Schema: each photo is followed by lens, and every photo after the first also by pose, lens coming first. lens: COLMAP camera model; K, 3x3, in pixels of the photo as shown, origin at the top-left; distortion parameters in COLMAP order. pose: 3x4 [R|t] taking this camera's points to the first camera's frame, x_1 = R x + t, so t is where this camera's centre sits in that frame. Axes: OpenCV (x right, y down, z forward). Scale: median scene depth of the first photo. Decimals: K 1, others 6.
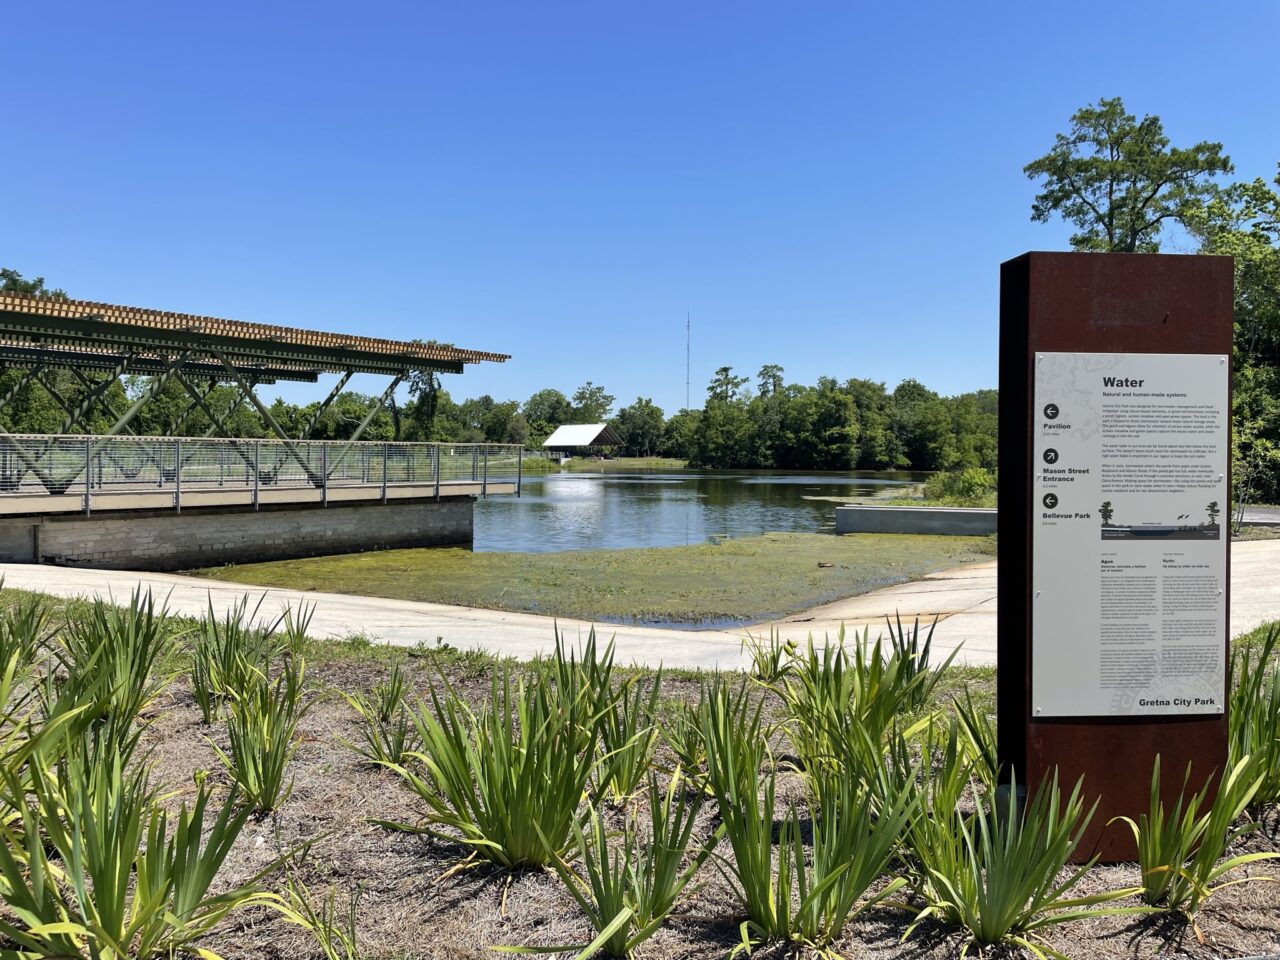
lens RADIAL K [[972.0, 0, 649.9], [0, 972.0, 484.2], [0, 0, 1]] dist [0.080856, -0.014906]
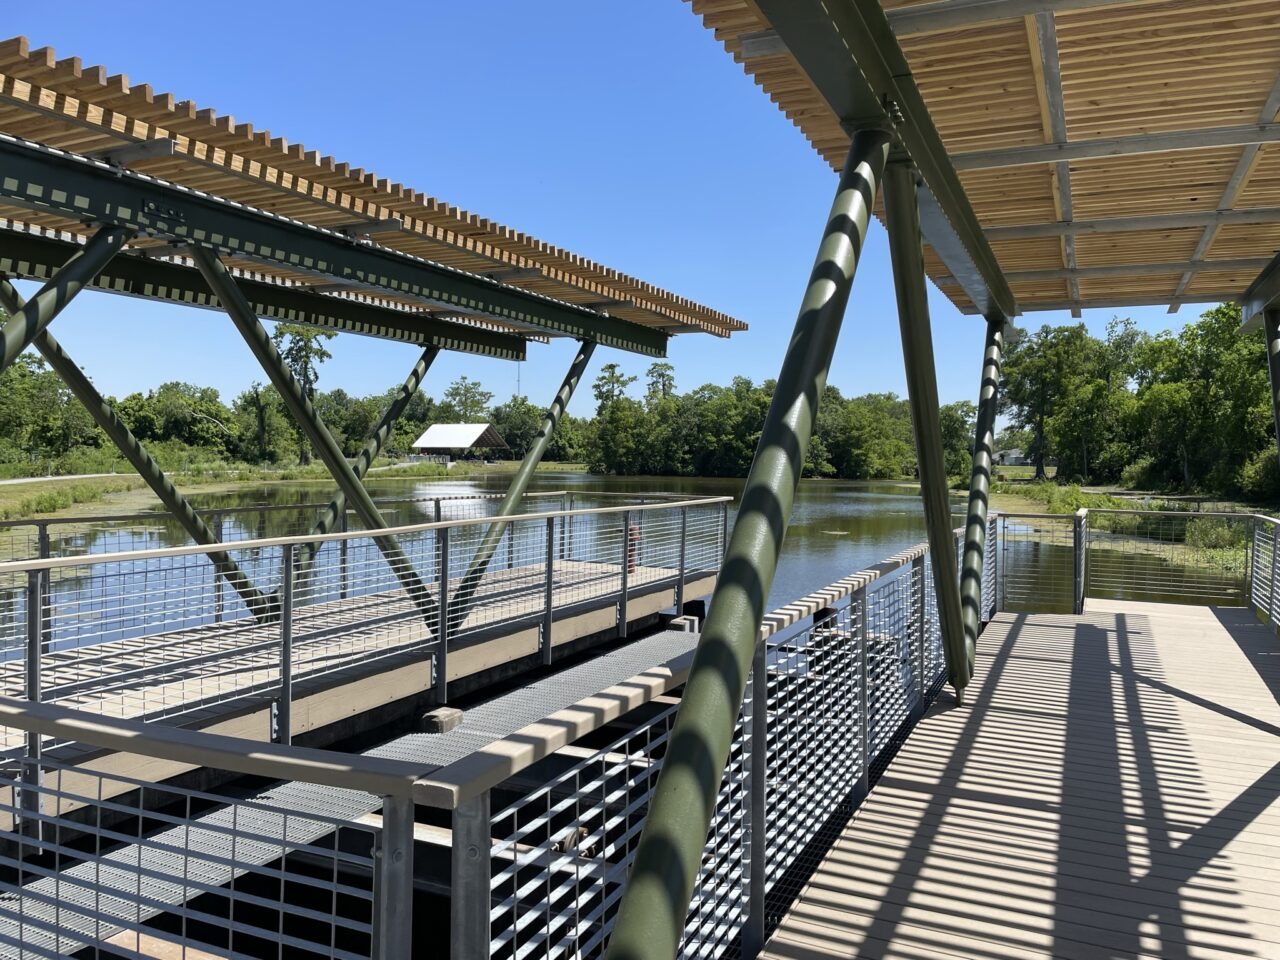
lens RADIAL K [[972.0, 0, 643.9], [0, 972.0, 486.5], [0, 0, 1]] dist [0.080856, -0.014906]
pose [[0.983758, 0.000609, 0.179500, -0.066115], [-0.001173, 0.999995, 0.003033, -0.006901], [-0.179497, -0.003195, 0.983753, 0.088841]]
